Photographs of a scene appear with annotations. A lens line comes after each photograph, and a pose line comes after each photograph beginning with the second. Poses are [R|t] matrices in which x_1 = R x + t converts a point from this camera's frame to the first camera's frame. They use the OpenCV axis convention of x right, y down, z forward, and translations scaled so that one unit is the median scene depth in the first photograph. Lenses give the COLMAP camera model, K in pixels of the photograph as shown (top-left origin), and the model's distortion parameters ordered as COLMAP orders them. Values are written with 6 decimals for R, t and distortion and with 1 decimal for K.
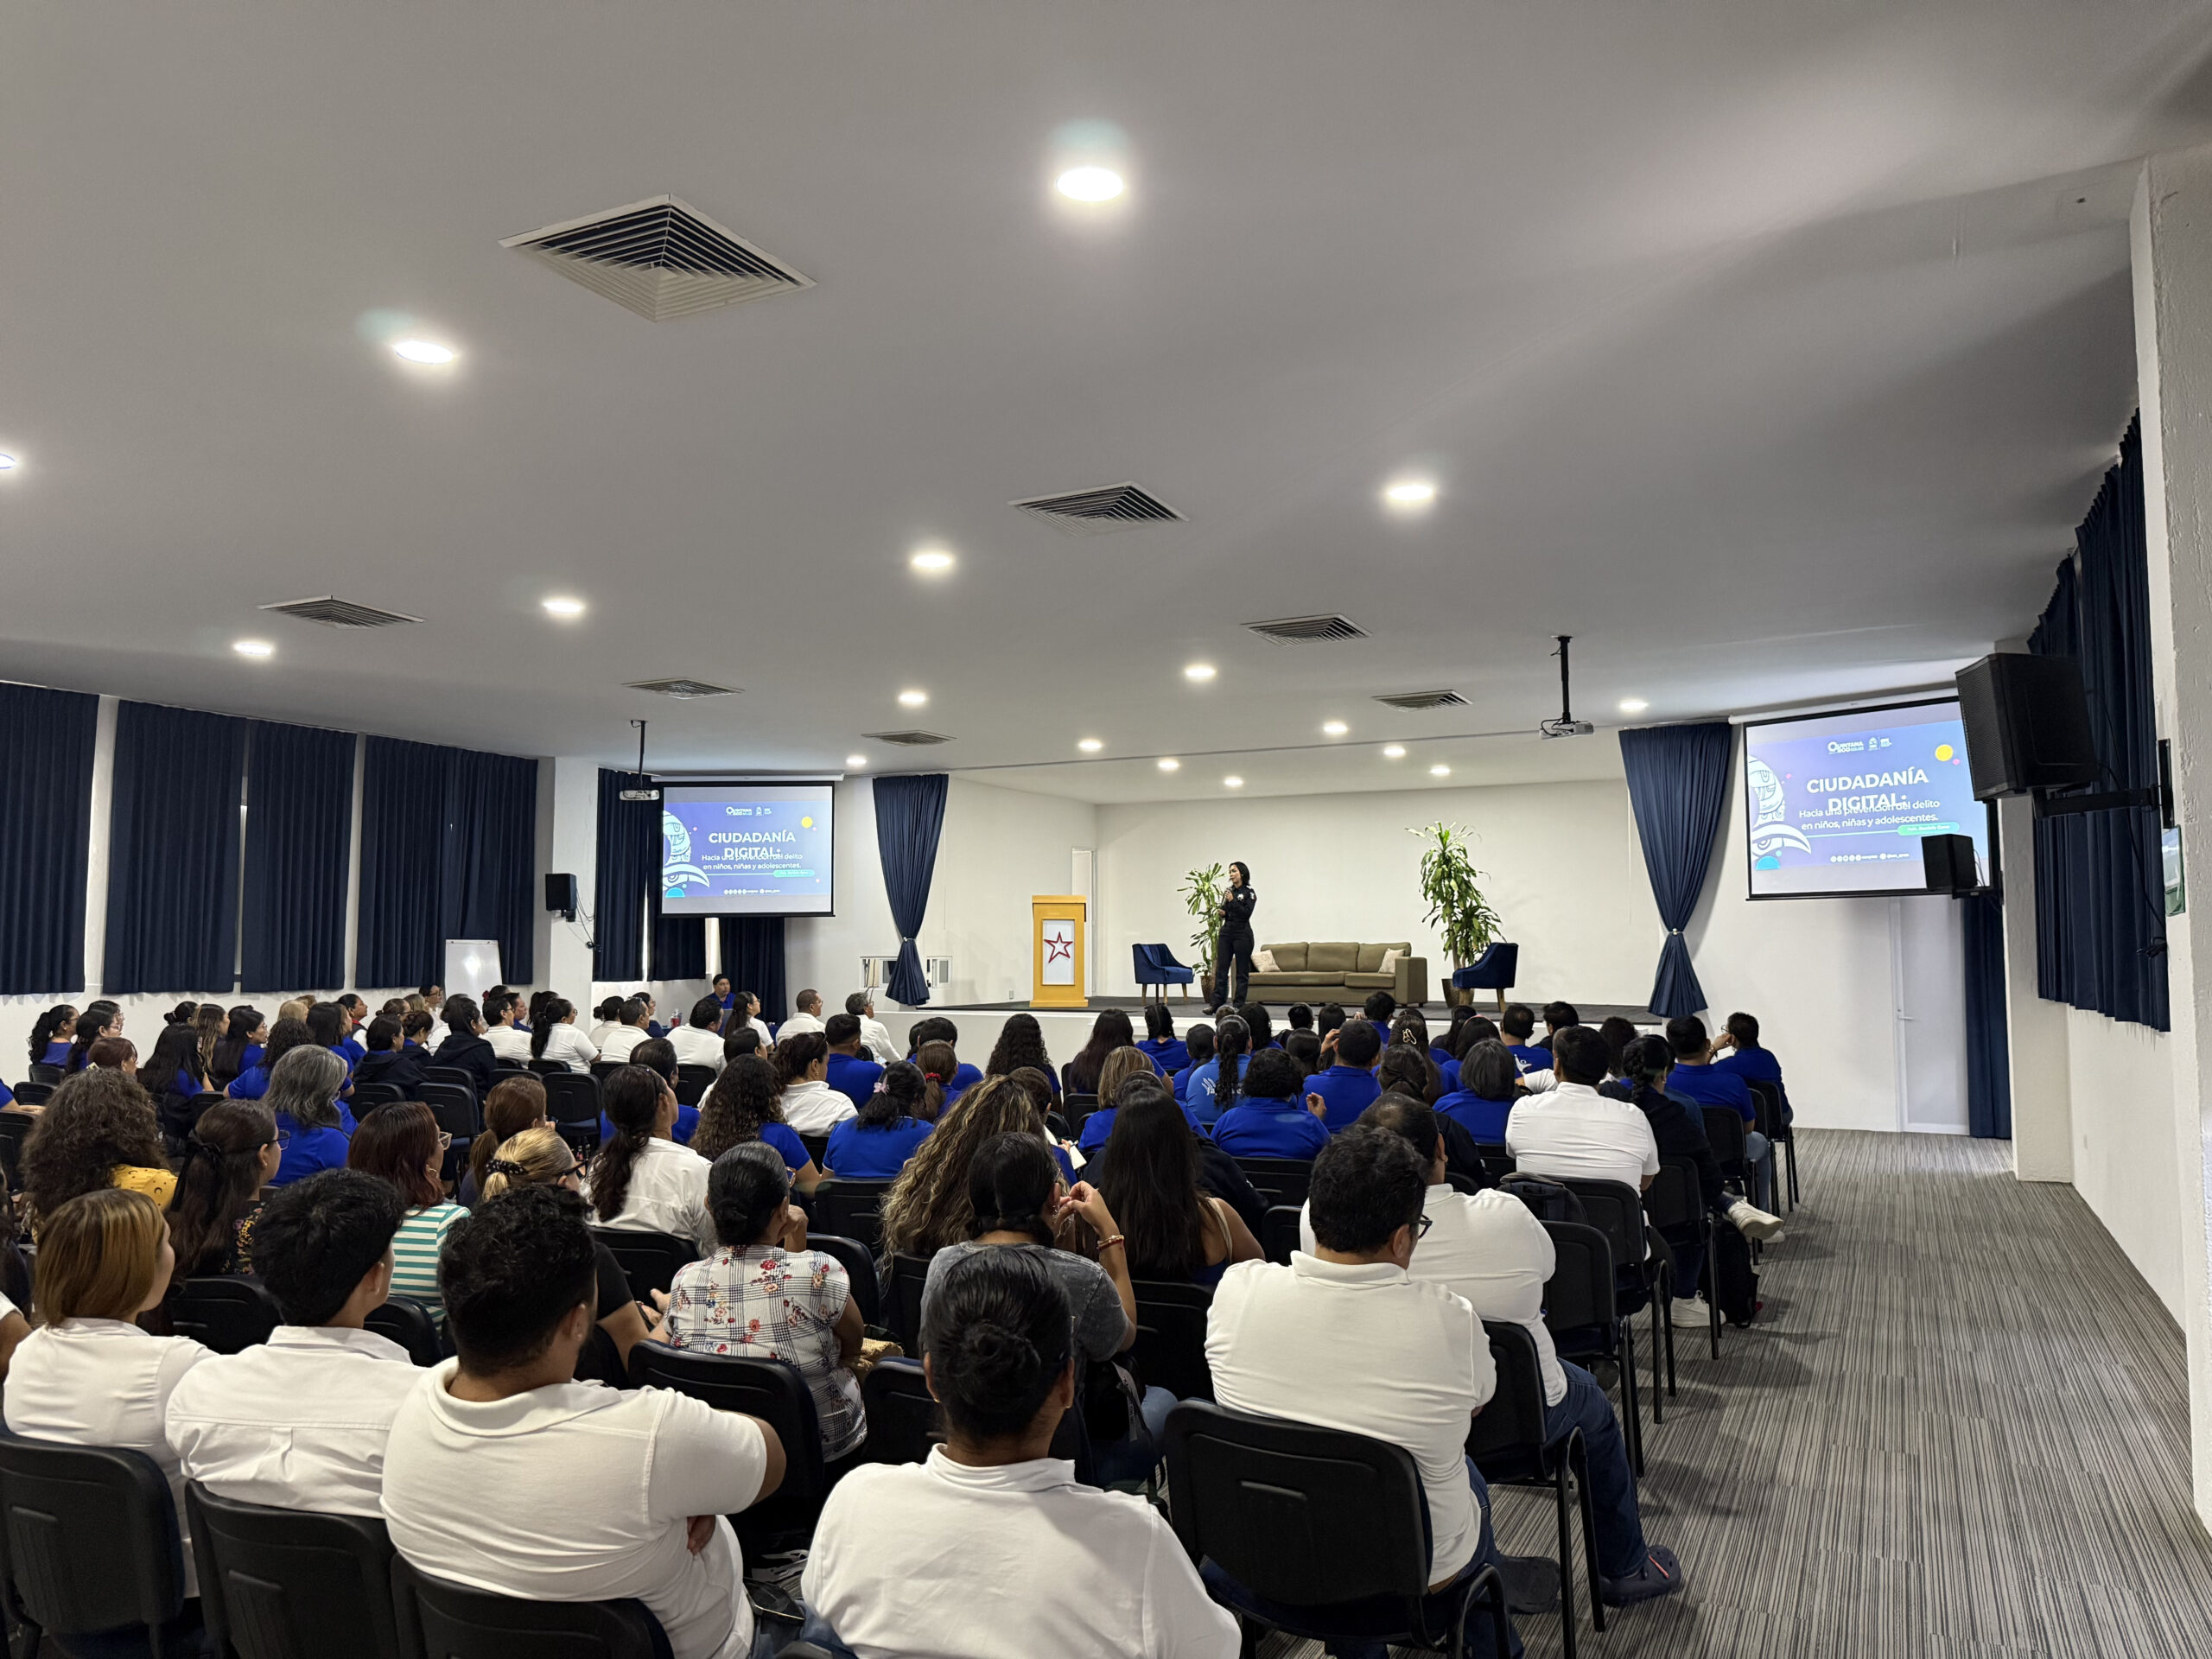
lens RADIAL K [[1539.3, 0, 1106.0], [0, 1539.3, 829.5], [0, 0, 1]] dist [0.005023, -0.005818]
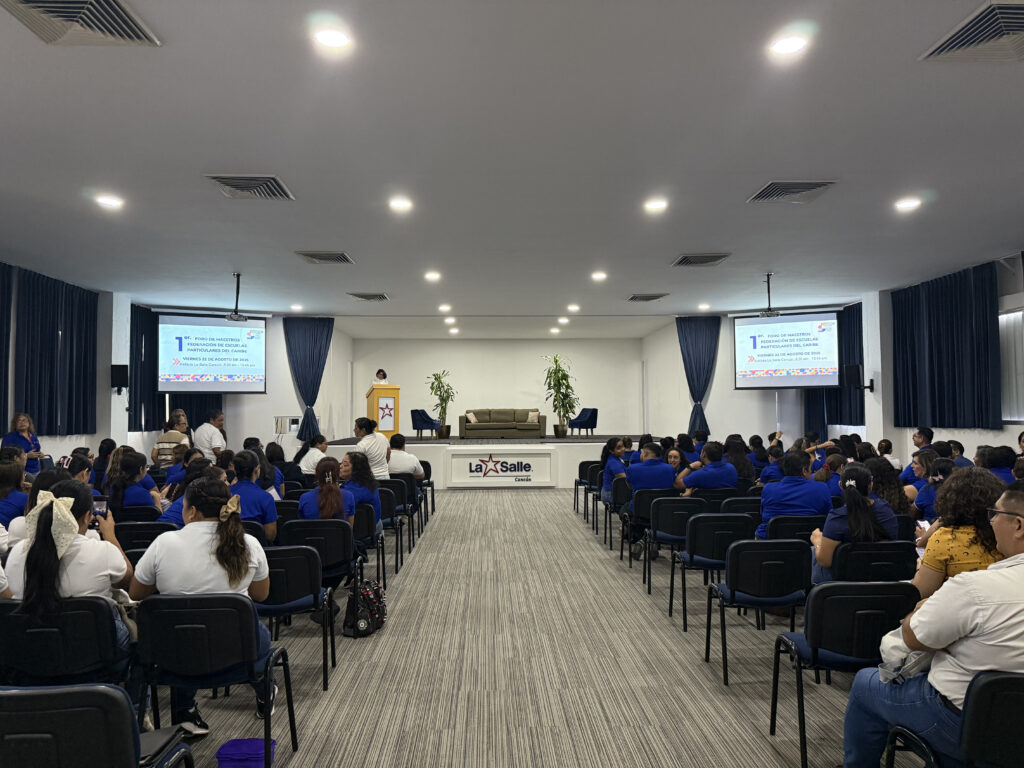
lens RADIAL K [[712.6, 0, 512.0], [0, 712.6, 384.0], [0, 0, 1]] dist [0.005023, -0.005818]
pose [[0.873748, 0.016226, 0.486108, -0.331442], [-0.032407, 0.999165, 0.024897, 0.014925], [-0.485298, -0.037507, 0.873544, 0.140918]]
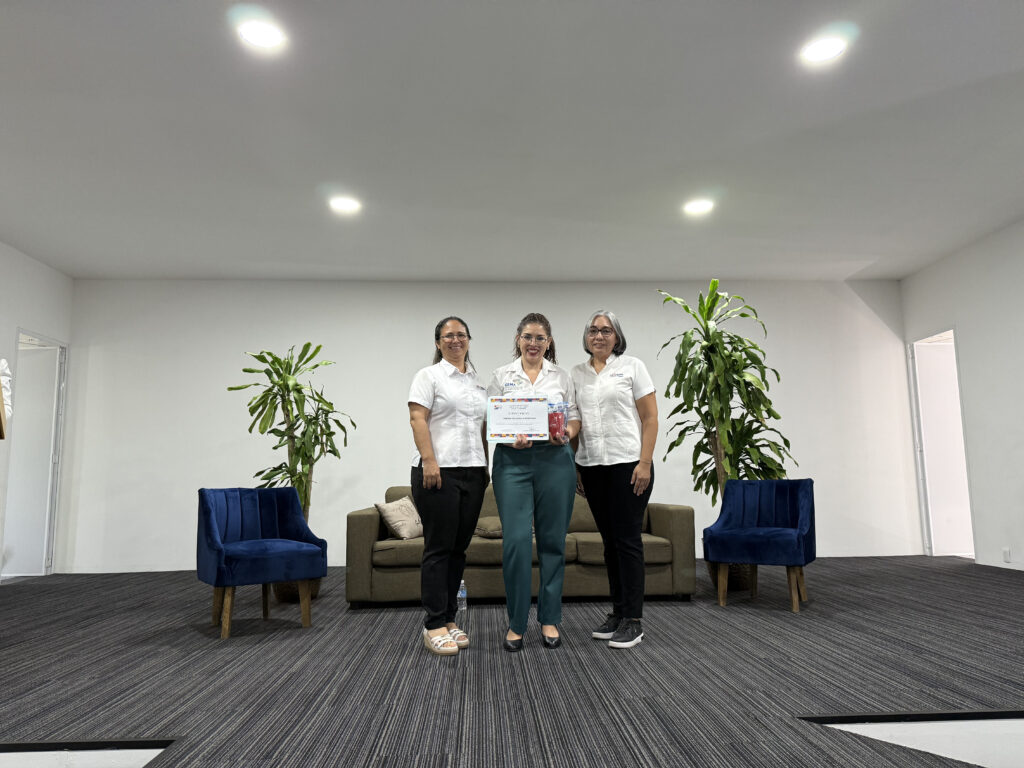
lens RADIAL K [[712.6, 0, 512.0], [0, 712.6, 384.0], [0, 0, 1]] dist [0.005023, -0.005818]
pose [[0.868216, 0.056218, 0.492992, 0.012276], [-0.022634, 0.997014, -0.073833, 0.058748], [-0.495670, 0.052945, 0.866896, 0.795382]]
